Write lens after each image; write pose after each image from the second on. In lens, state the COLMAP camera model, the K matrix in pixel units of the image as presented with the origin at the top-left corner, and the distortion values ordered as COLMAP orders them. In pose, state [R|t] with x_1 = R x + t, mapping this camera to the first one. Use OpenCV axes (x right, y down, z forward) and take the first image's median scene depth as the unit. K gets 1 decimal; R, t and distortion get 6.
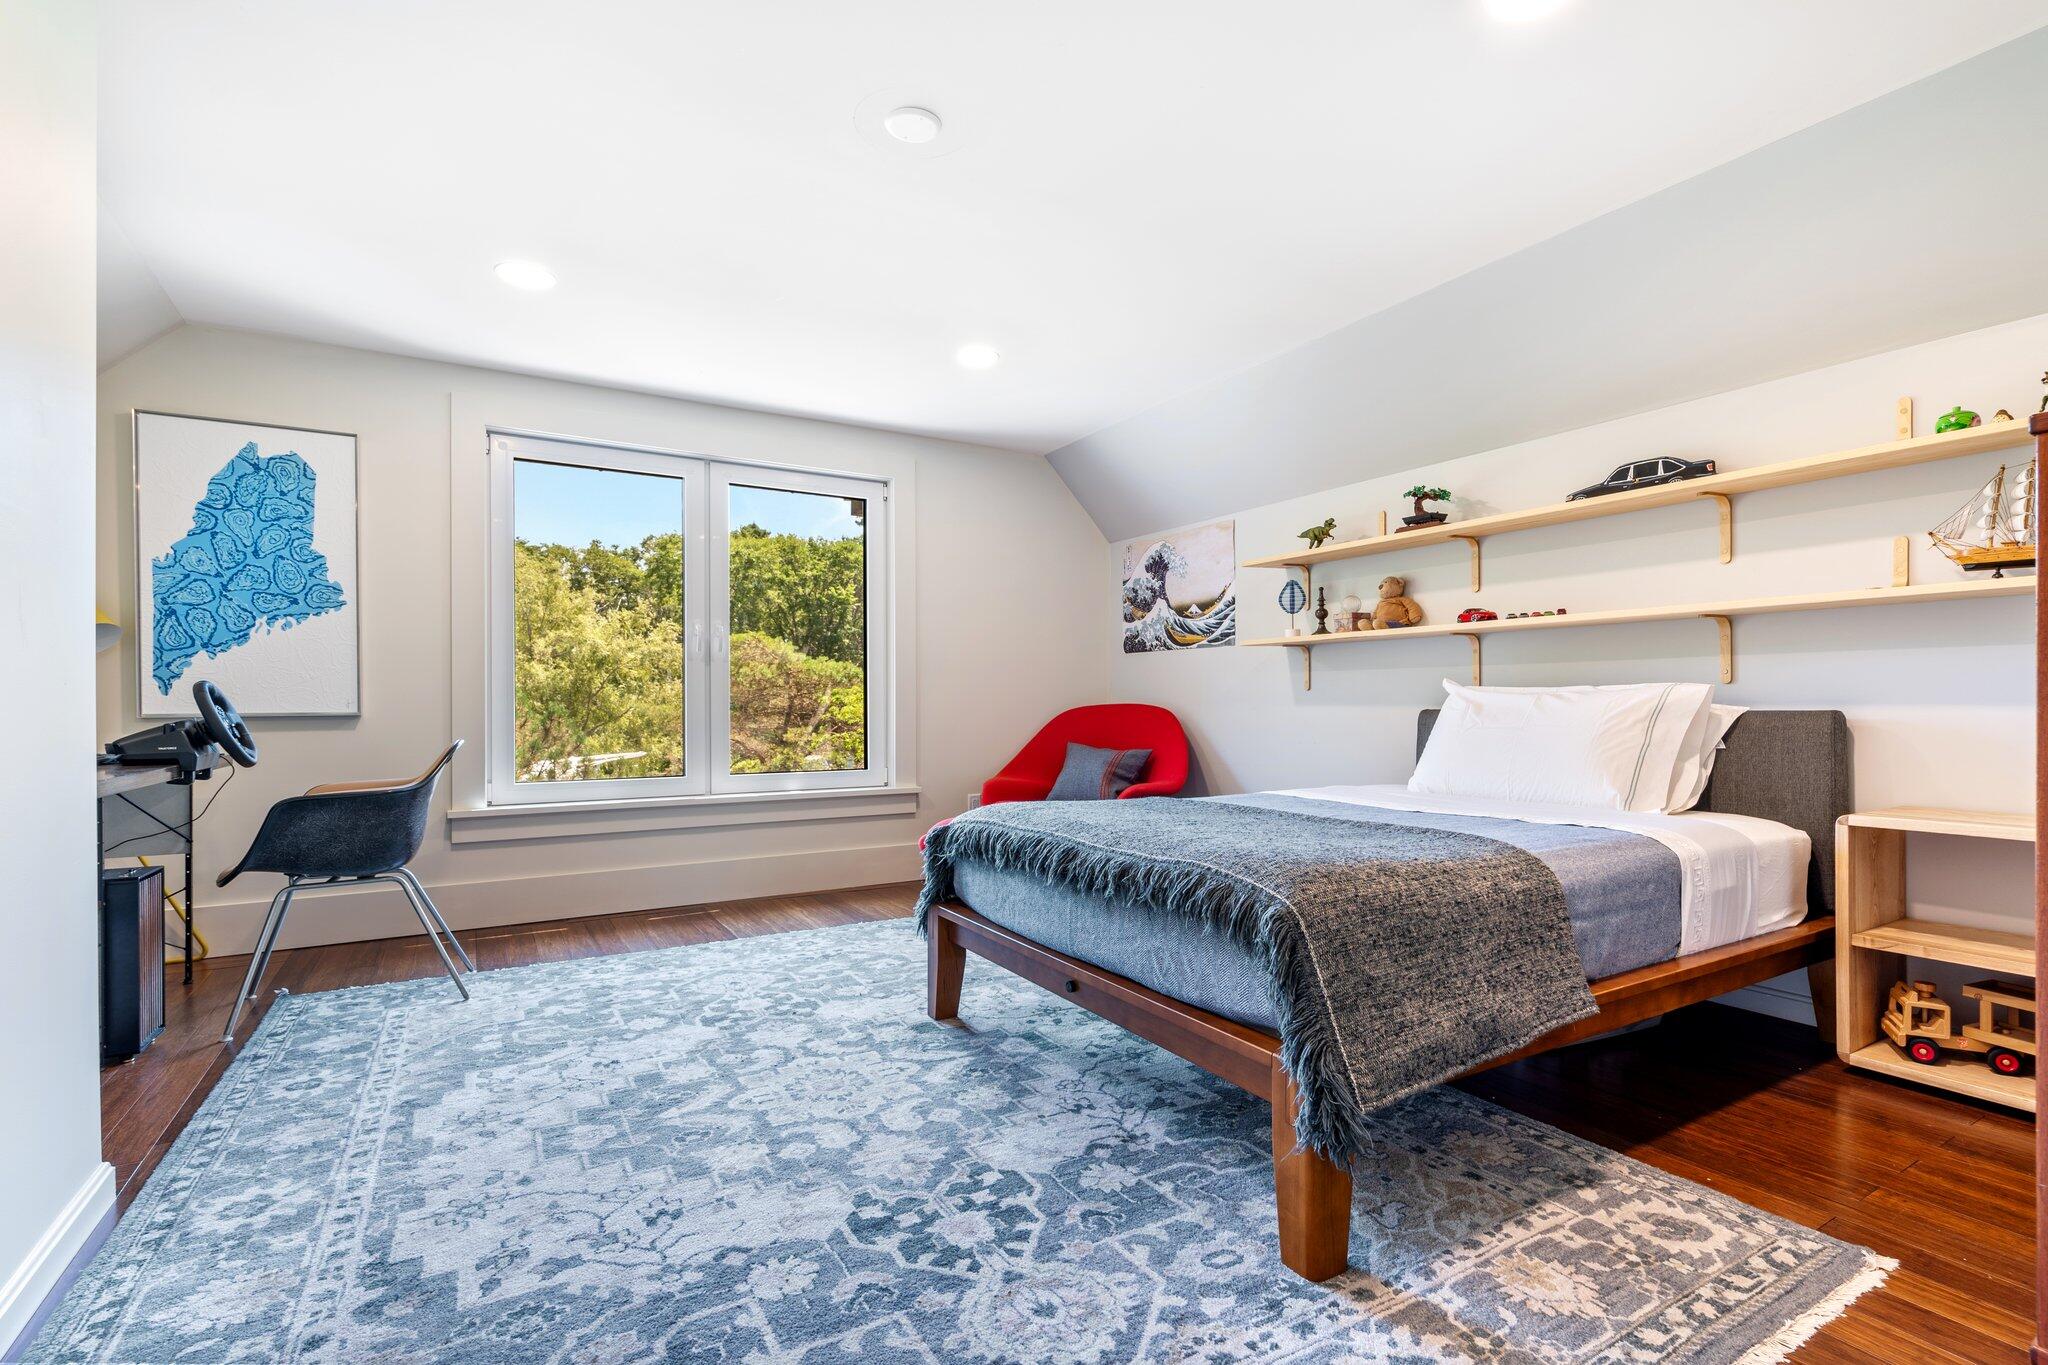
lens RADIAL K [[944.9, 0, 1023.3], [0, 944.9, 704.6], [0, 0, 1]] dist [-0.003803, 0.001467]
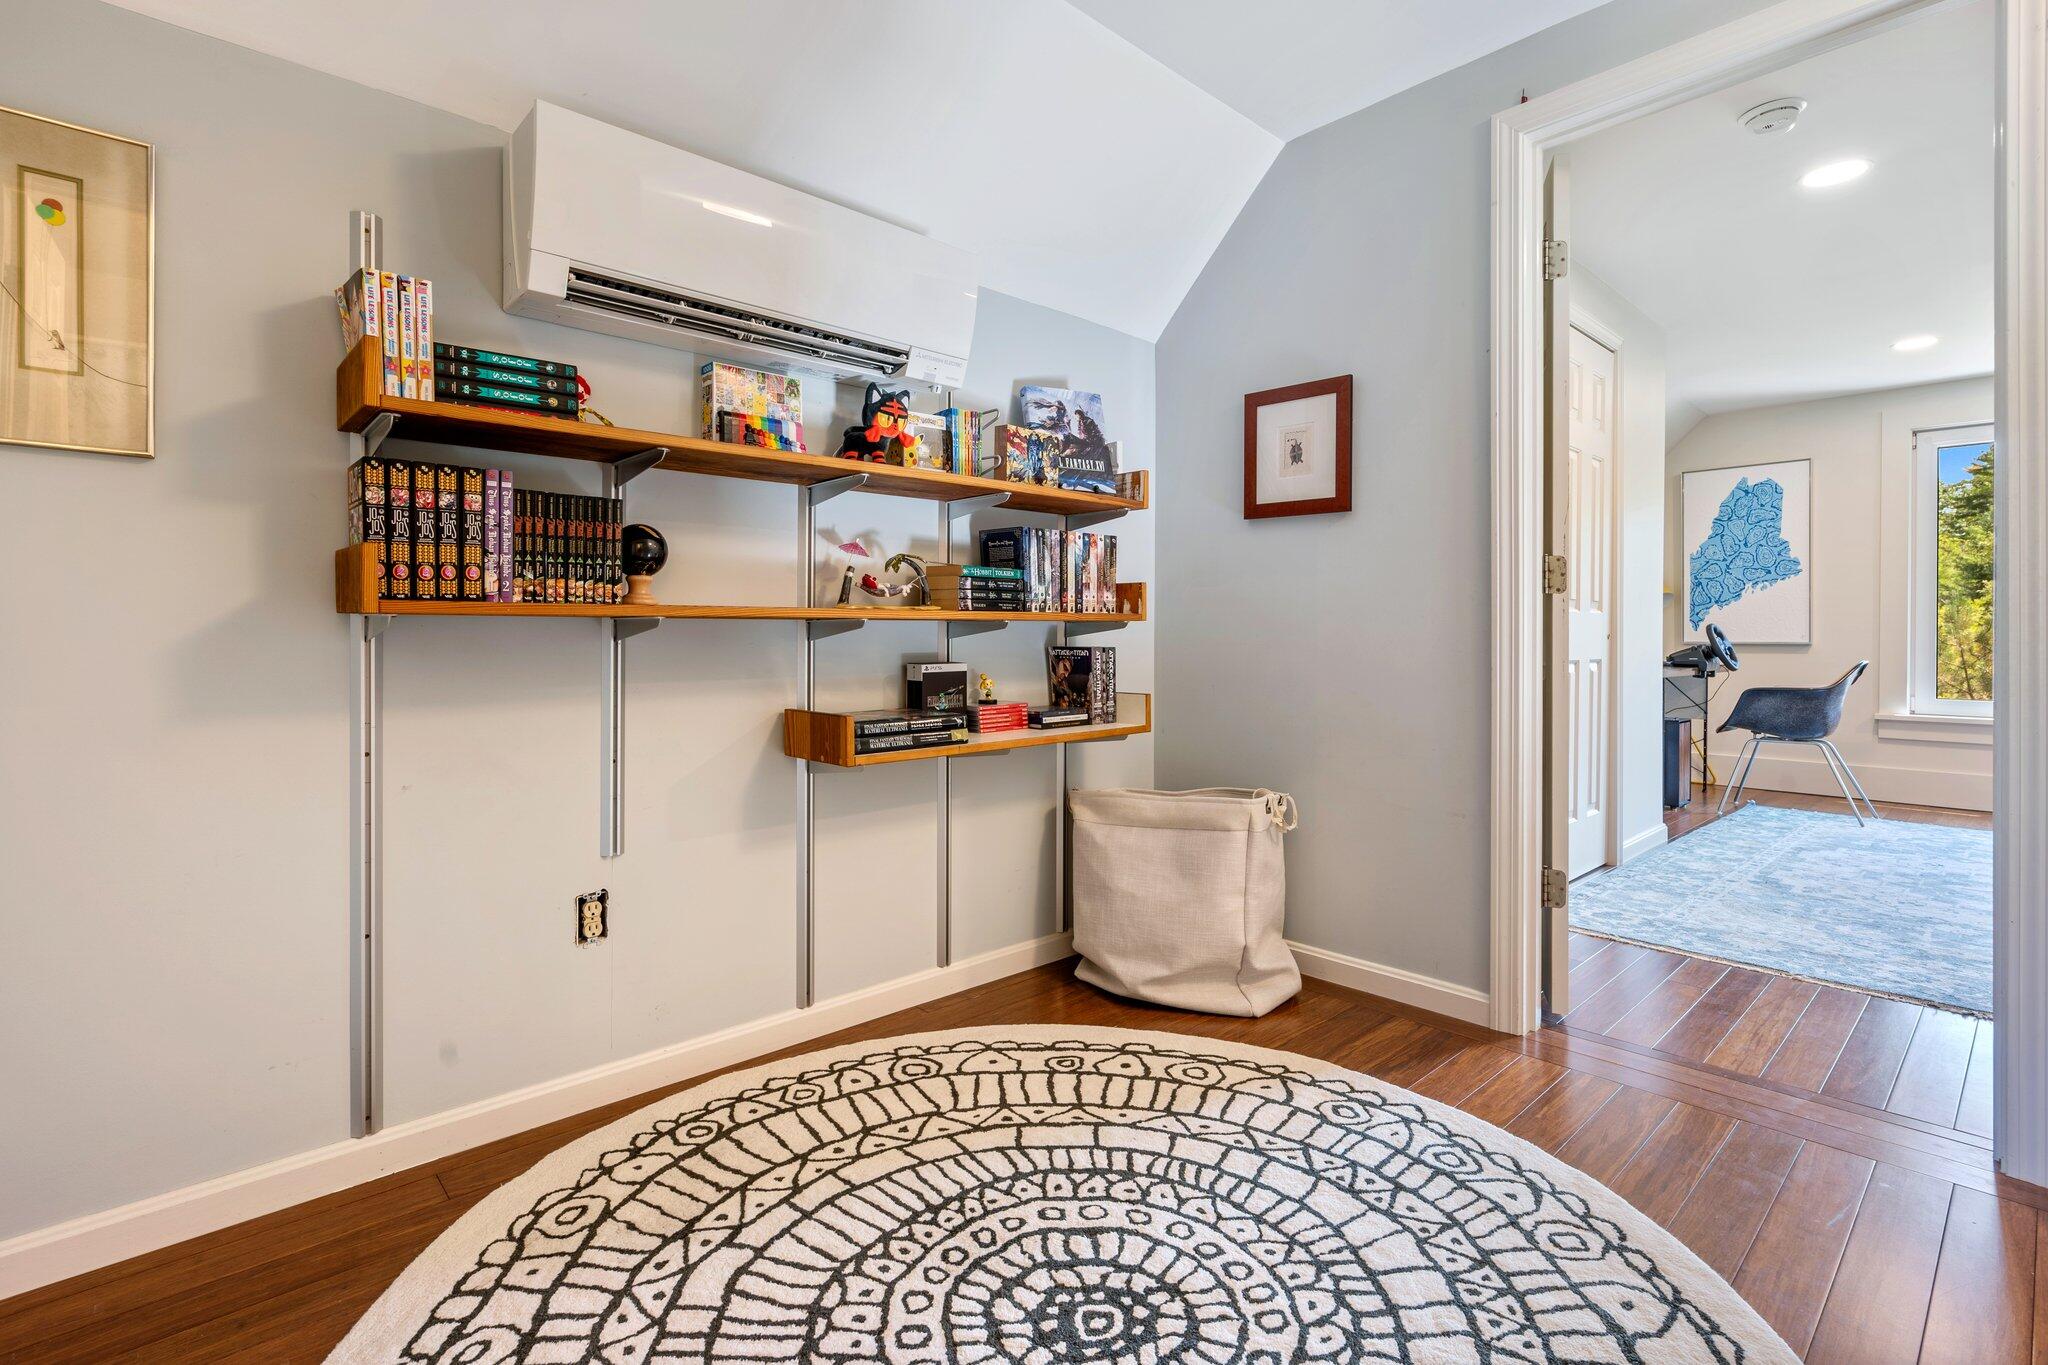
lens RADIAL K [[944.9, 0, 1056.2], [0, 944.9, 639.9], [0, 0, 1]] dist [-0.003803, 0.001467]
pose [[0.221579, 0.010141, -0.975090, 0.543408], [-0.005581, 0.999943, 0.009131, -0.002586], [0.975126, 0.003419, 0.221623, -0.555136]]
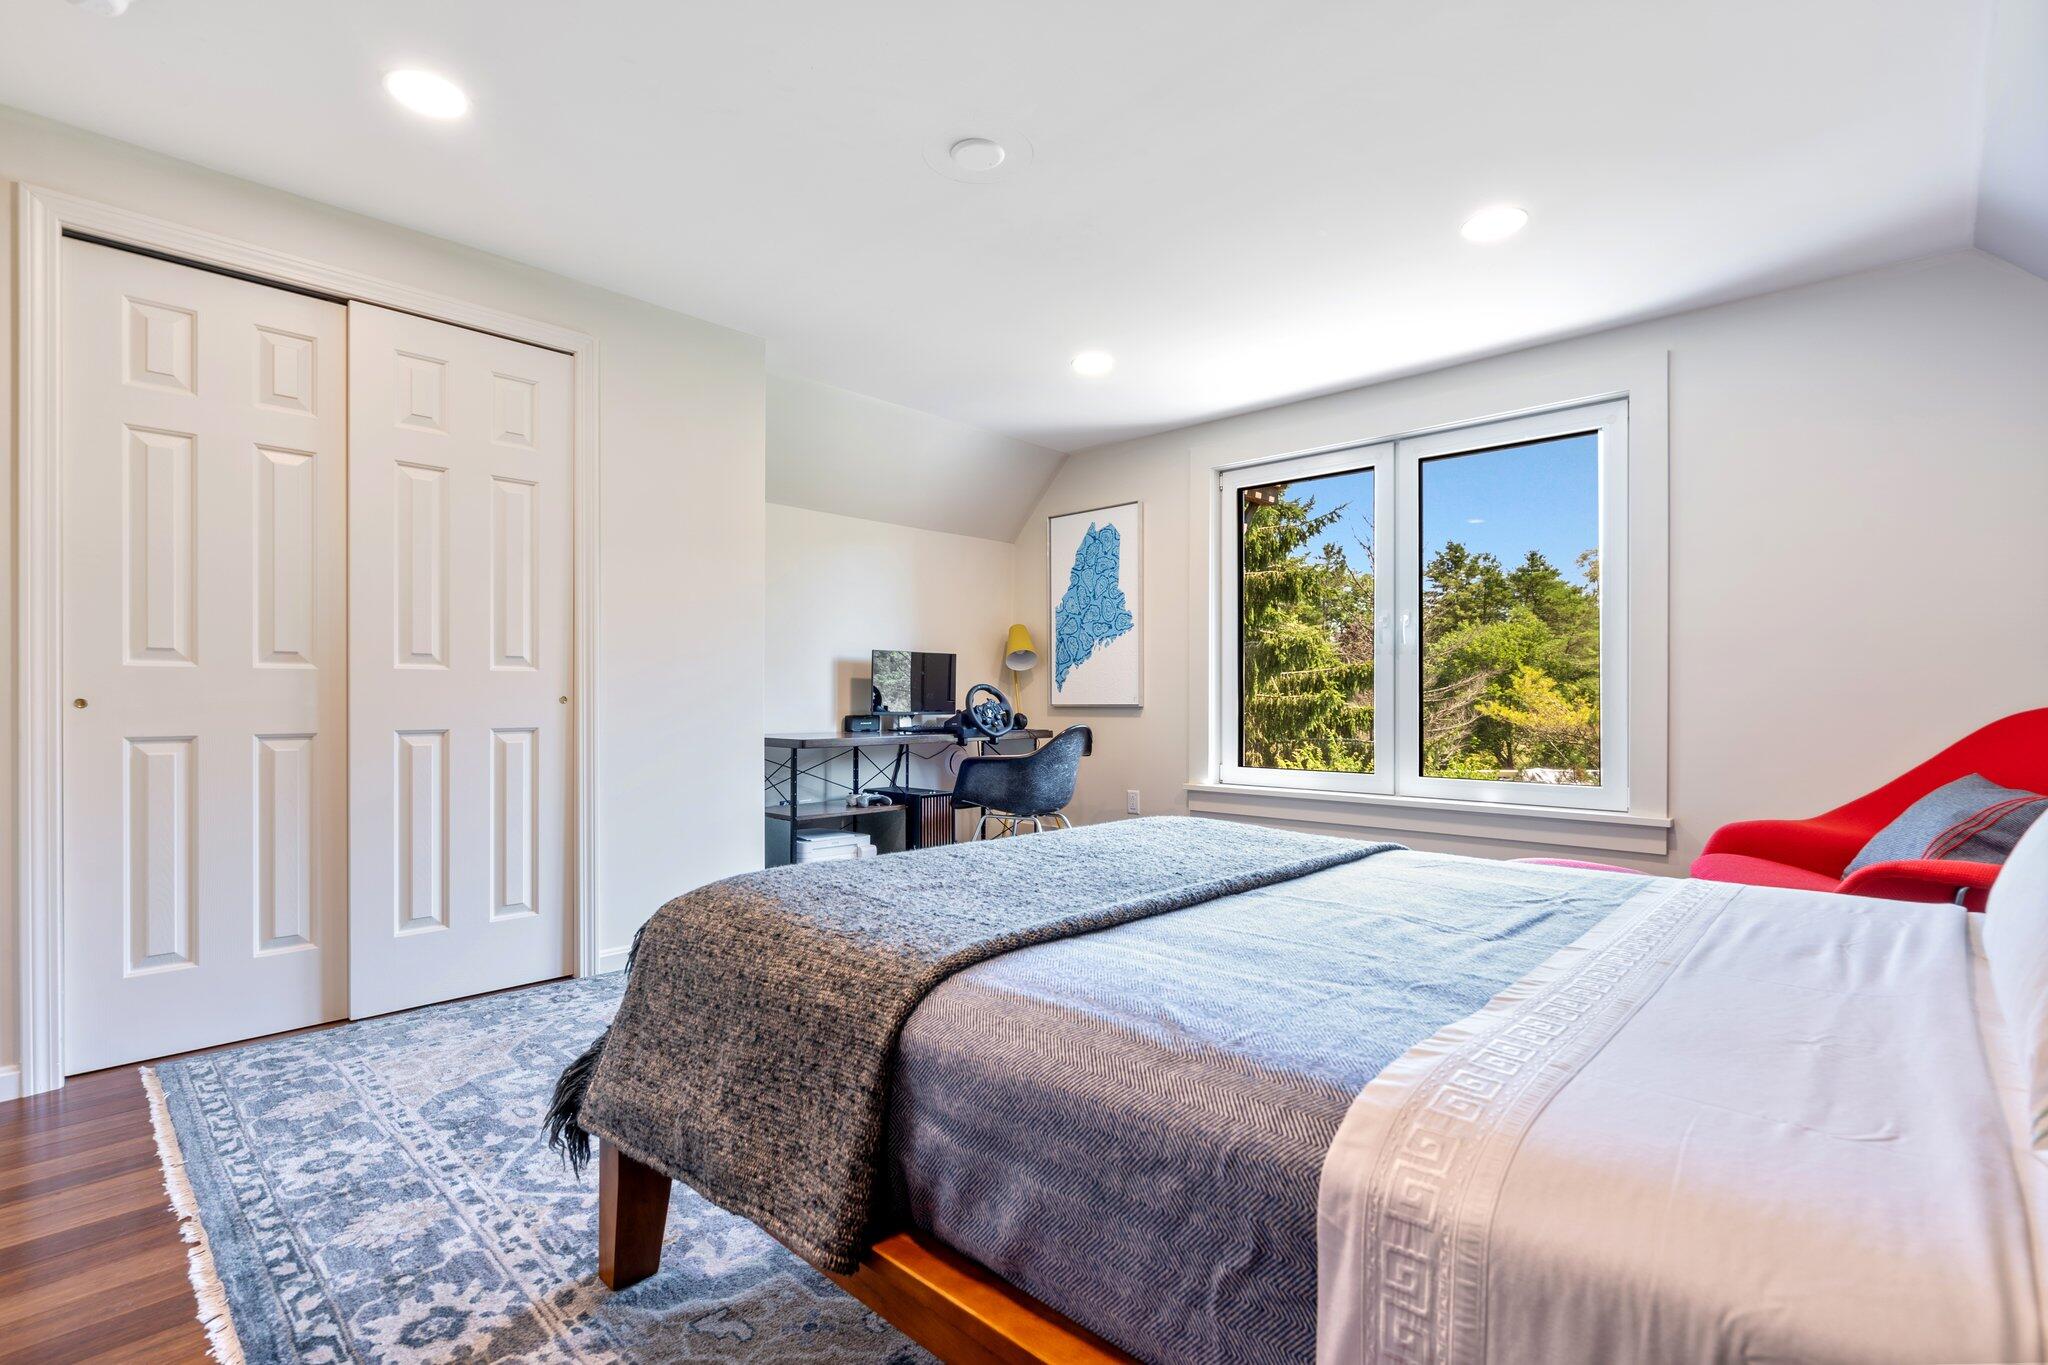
lens RADIAL K [[944.9, 0, 1020.5], [0, 944.9, 691.4], [0, 0, 1]] dist [-0.003803, 0.001467]
pose [[0.280603, -0.003685, -0.959817, 0.601069], [-0.001303, 0.999990, -0.004221, -0.004860], [0.959823, 0.002435, 0.280595, 0.487987]]
